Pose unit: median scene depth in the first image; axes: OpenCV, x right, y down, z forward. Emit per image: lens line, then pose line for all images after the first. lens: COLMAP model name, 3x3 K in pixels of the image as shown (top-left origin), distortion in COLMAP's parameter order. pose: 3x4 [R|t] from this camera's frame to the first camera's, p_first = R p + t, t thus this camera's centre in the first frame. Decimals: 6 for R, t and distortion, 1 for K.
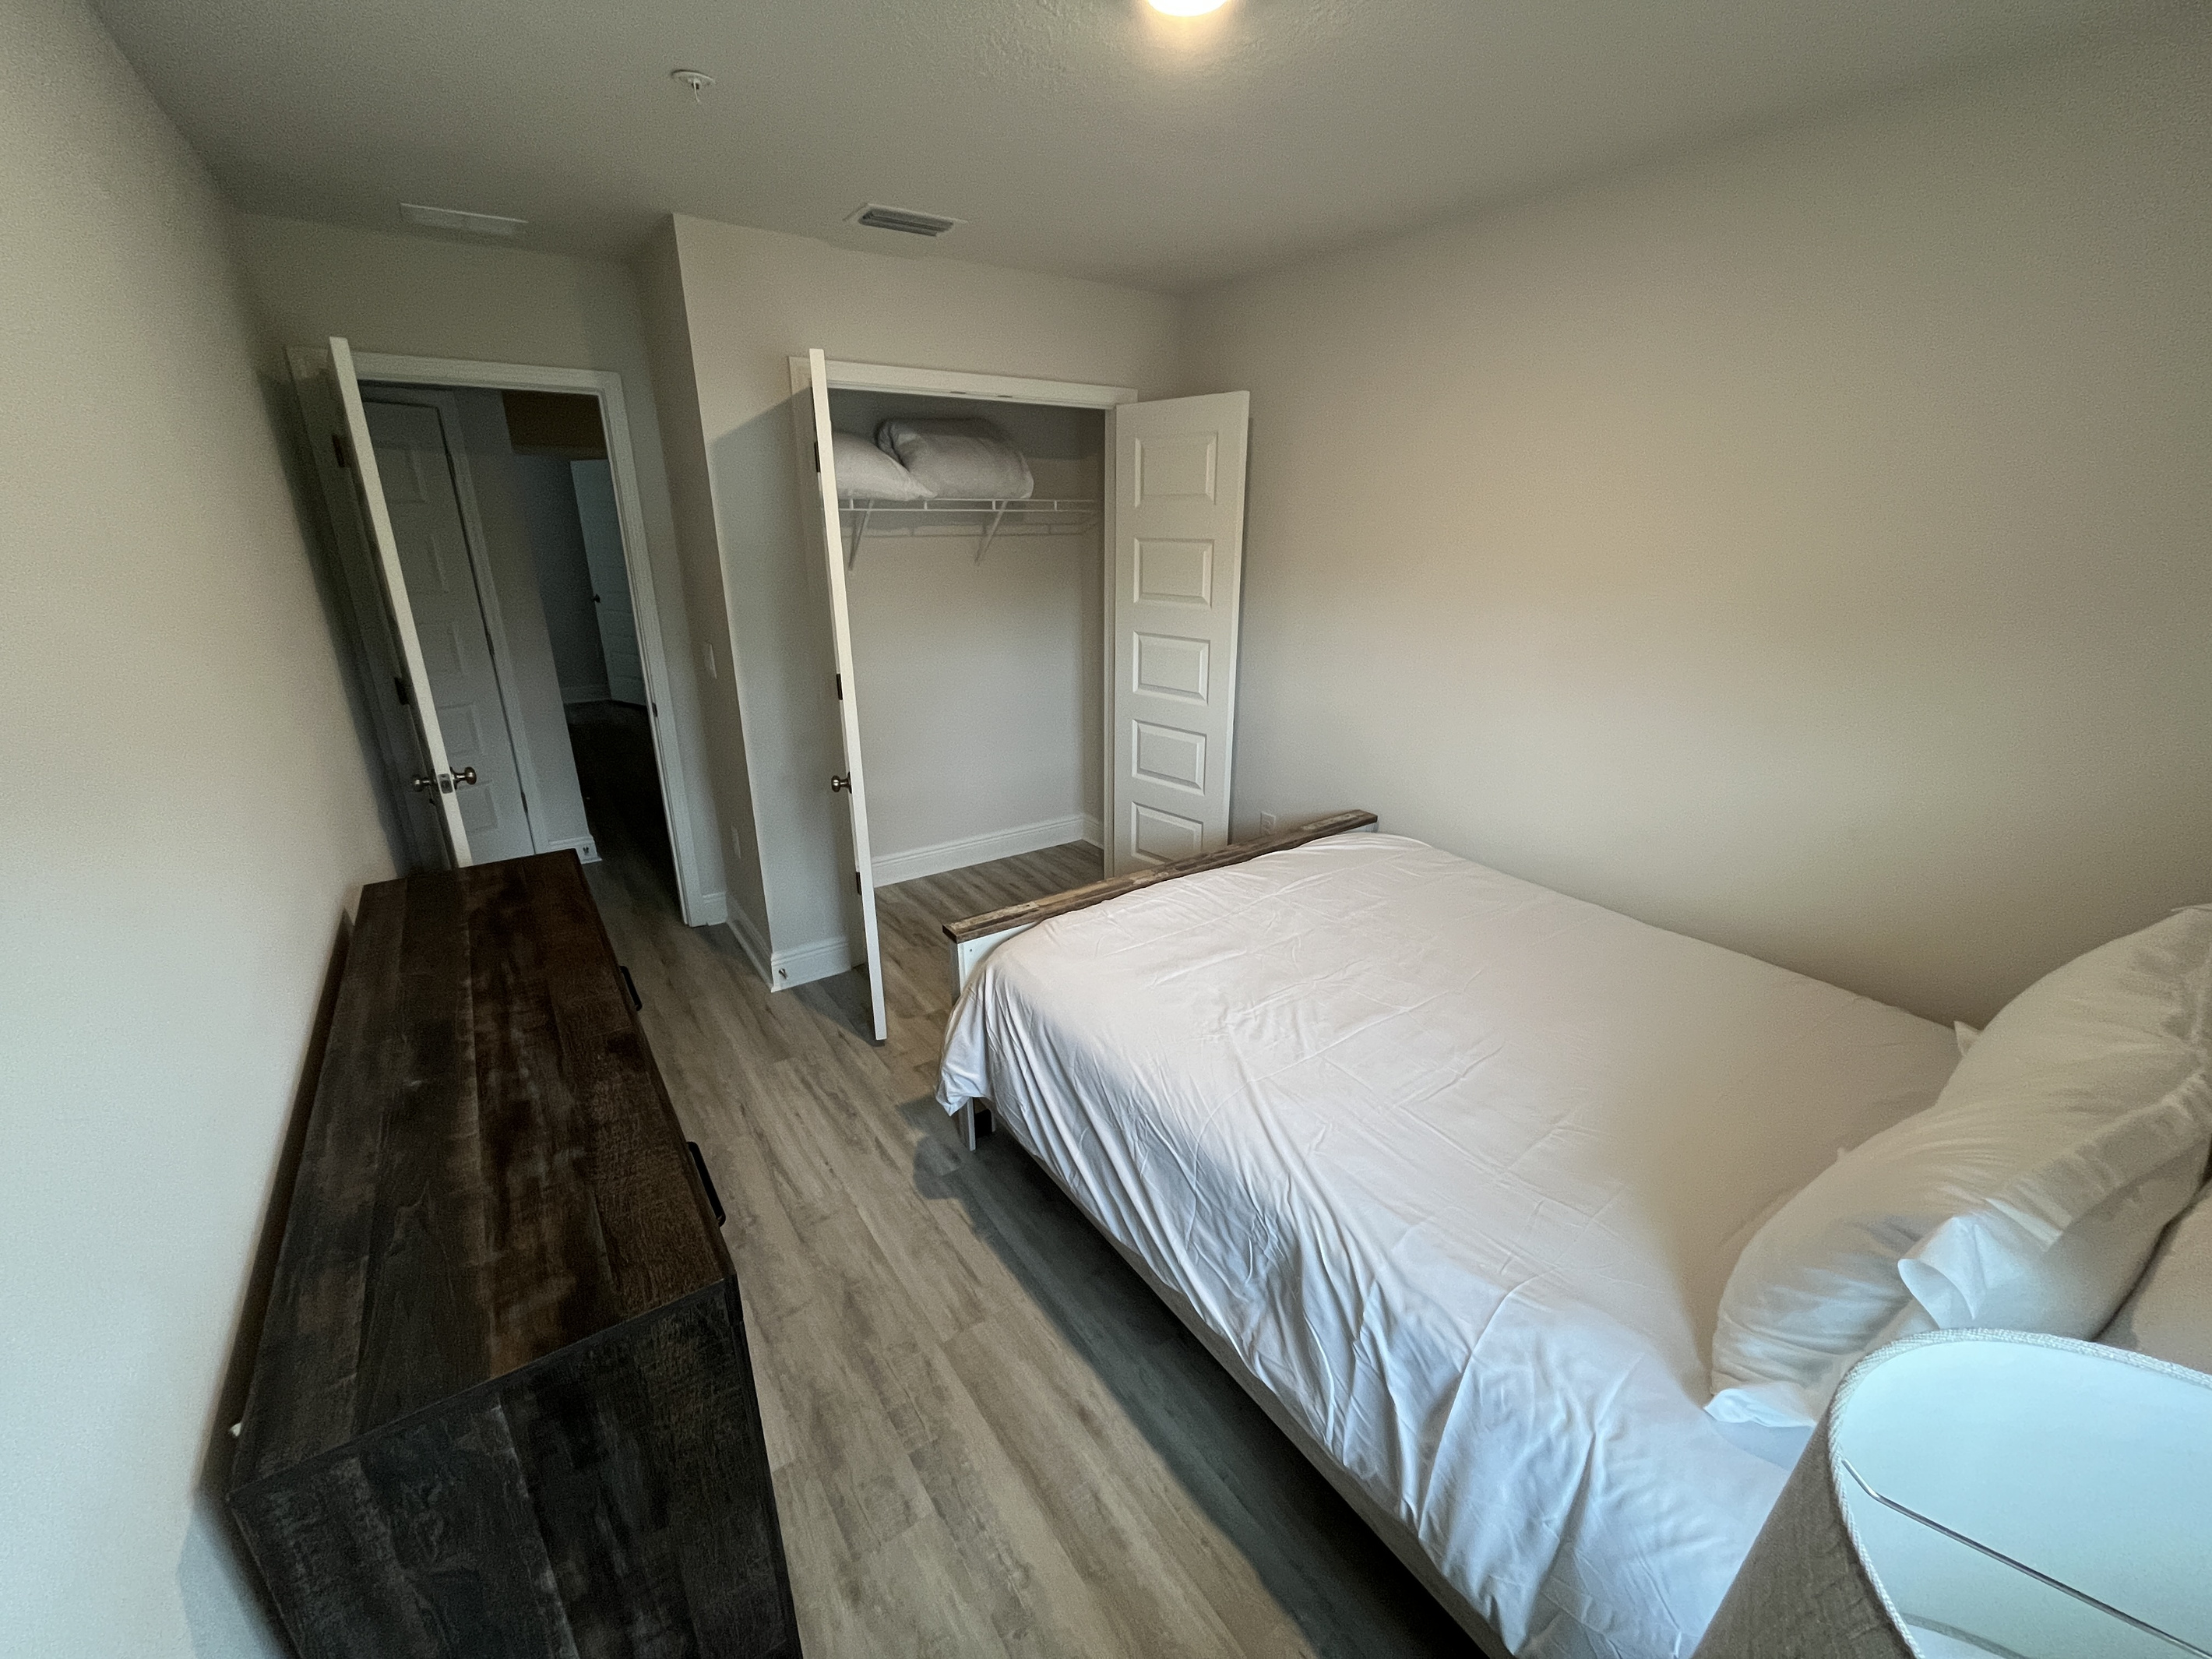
lens RADIAL K [[894.0, 0, 1114.3], [0, 894.0, 837.4], [0, 0, 1]] dist [-0.003444, -0.000166]
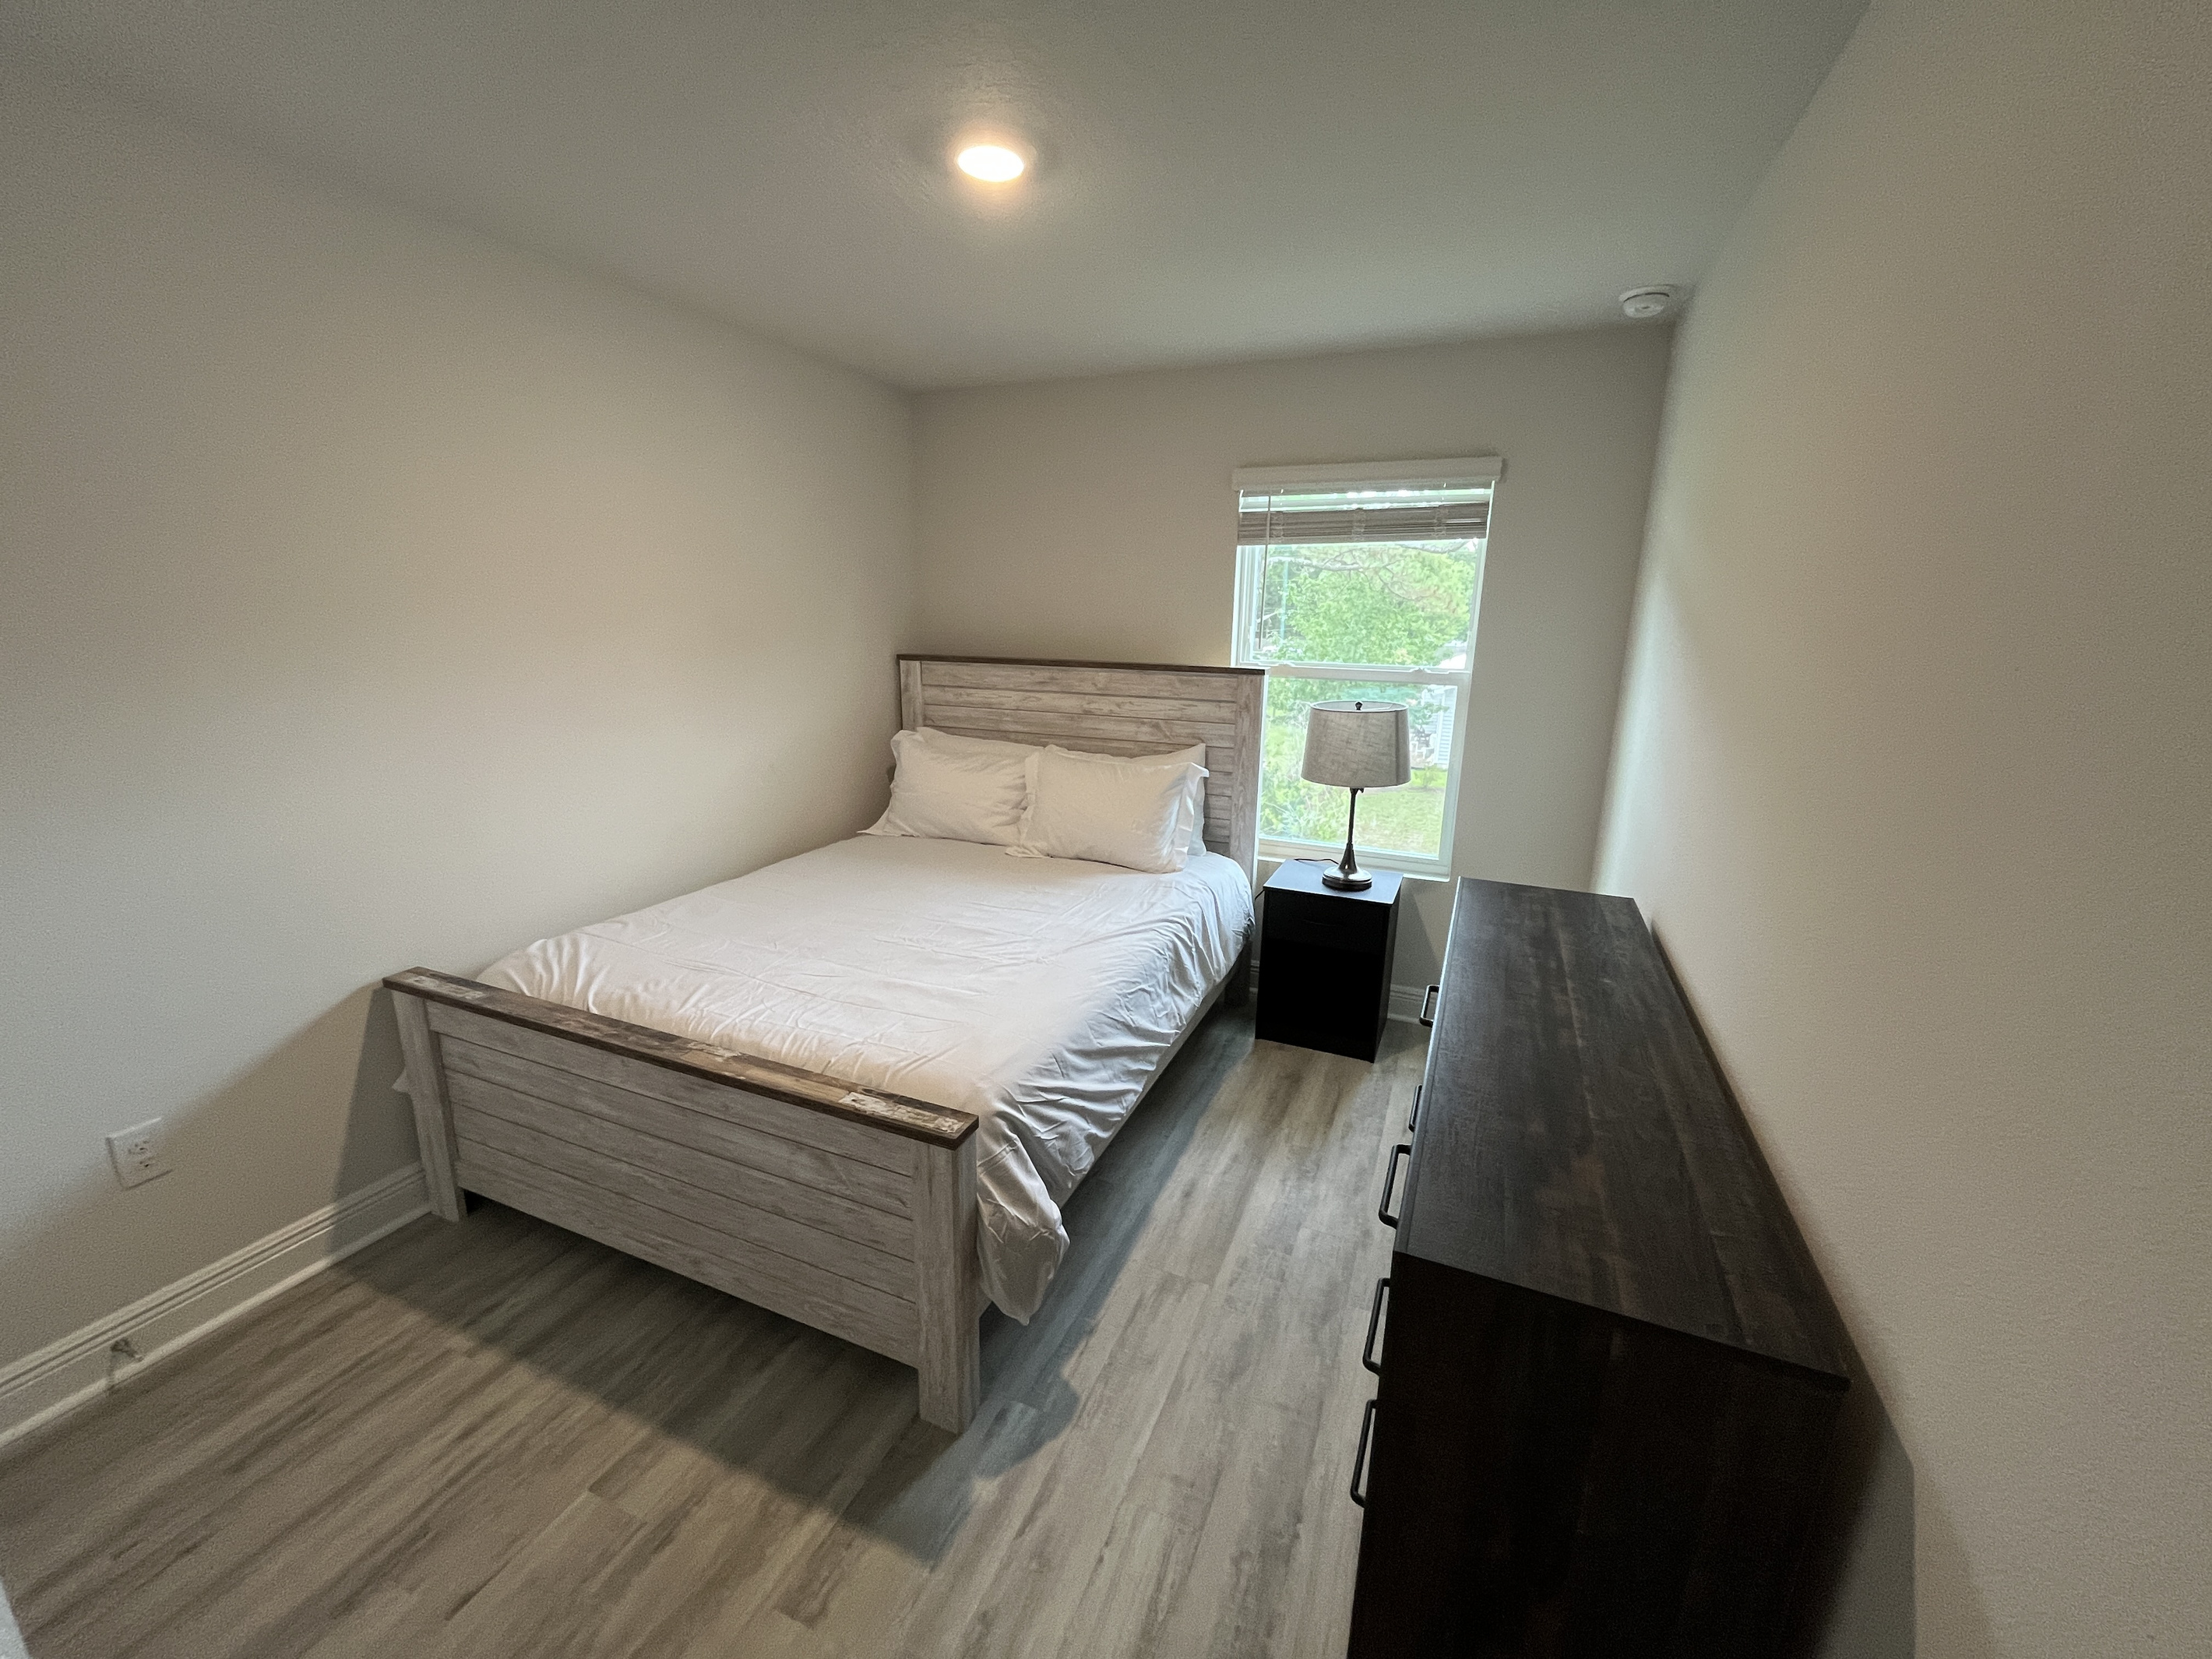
lens RADIAL K [[894.0, 0, 1098.1], [0, 894.0, 836.1], [0, 0, 1]] dist [-0.003444, -0.000166]
pose [[-0.516554, -0.226636, 0.825717, -0.884427], [0.267732, 0.873233, 0.407166, -0.411361], [-0.813321, 0.431394, -0.390394, 1.254214]]
